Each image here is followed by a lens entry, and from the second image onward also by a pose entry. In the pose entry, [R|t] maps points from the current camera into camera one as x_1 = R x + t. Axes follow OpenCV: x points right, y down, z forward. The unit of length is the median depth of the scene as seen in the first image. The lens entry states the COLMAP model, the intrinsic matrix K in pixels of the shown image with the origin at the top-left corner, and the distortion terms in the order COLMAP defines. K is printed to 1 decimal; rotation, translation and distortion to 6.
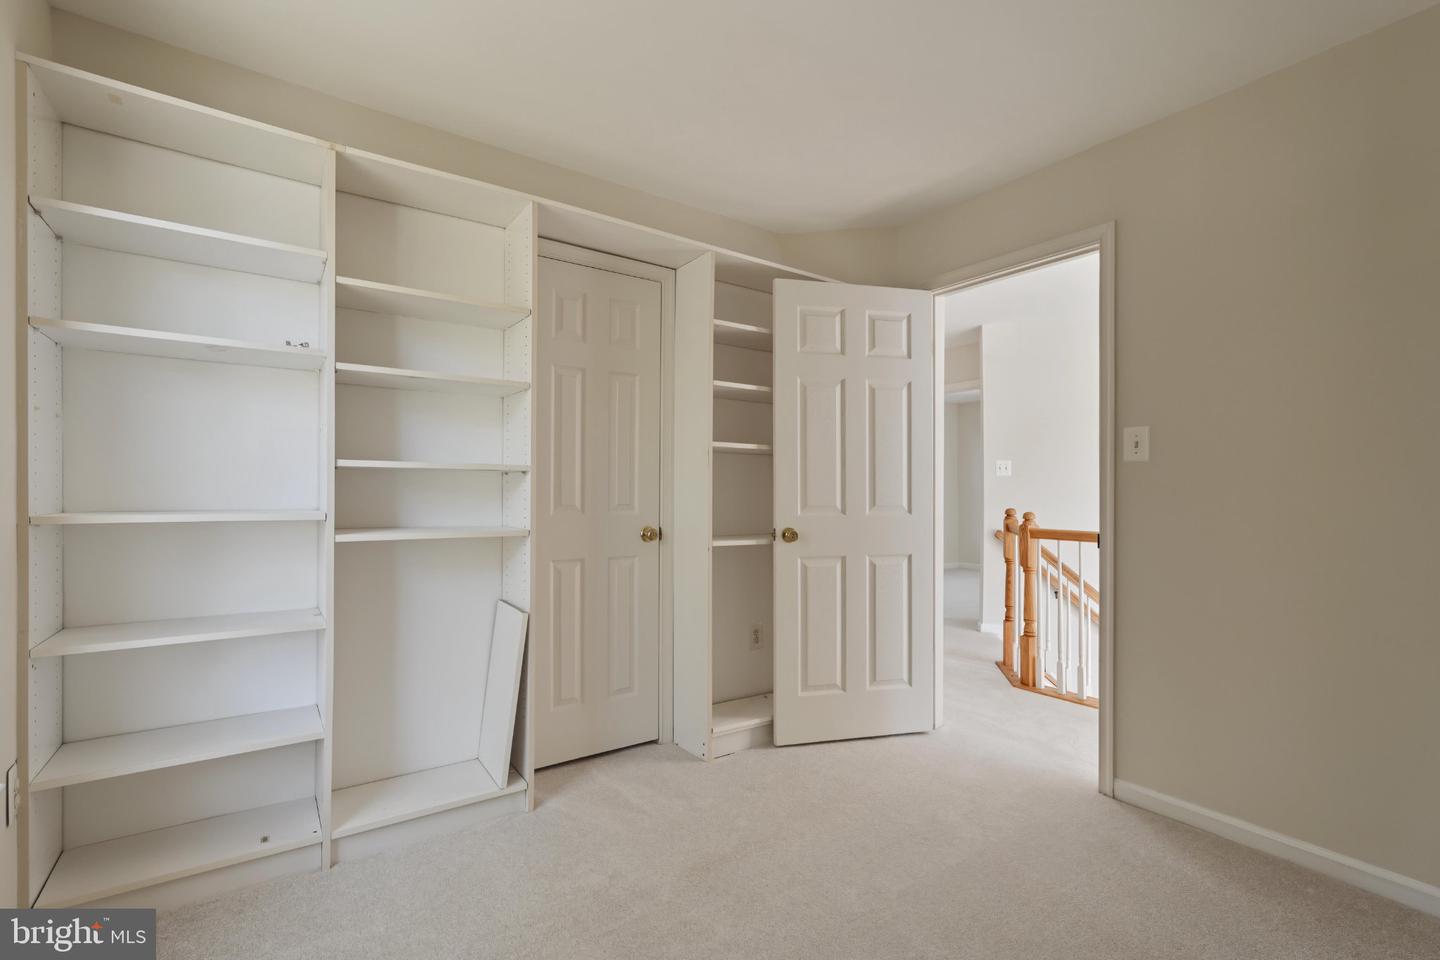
lens RADIAL K [[641.6, 0, 724.2], [0, 641.6, 488.9], [0, 0, 1]] dist [-0.027092, 0.016975]
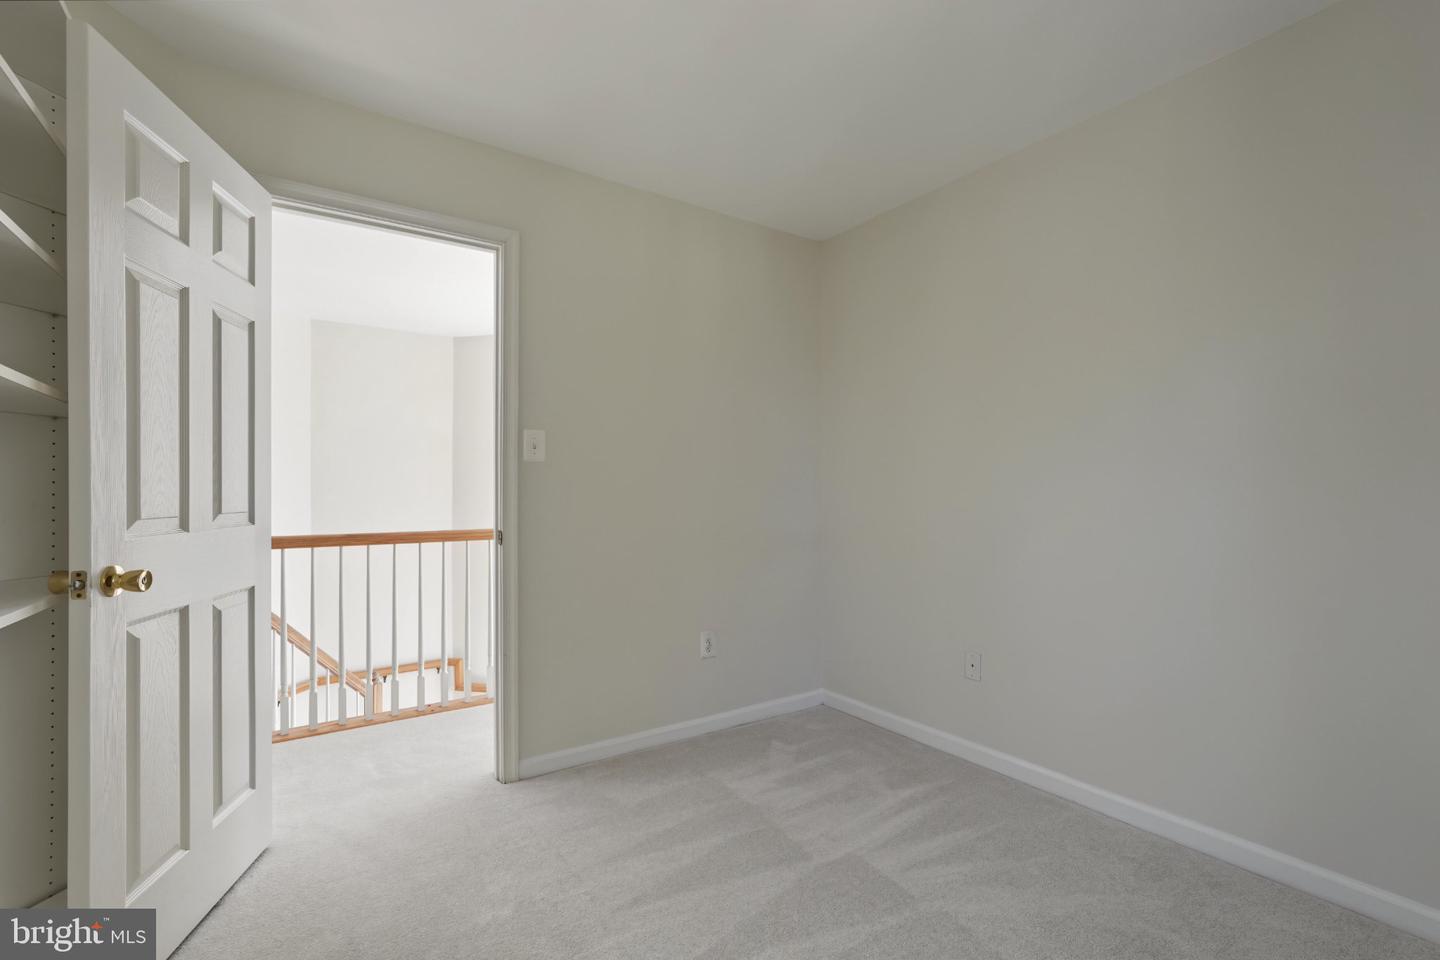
lens RADIAL K [[641.6, 0, 724.2], [0, 641.6, 488.9], [0, 0, 1]] dist [-0.027092, 0.016975]
pose [[0.031762, -0.000683, 0.999495, -0.416458], [-0.001268, 0.999999, 0.000723, 0.002352], [-0.999495, -0.001291, 0.031761, 0.604052]]
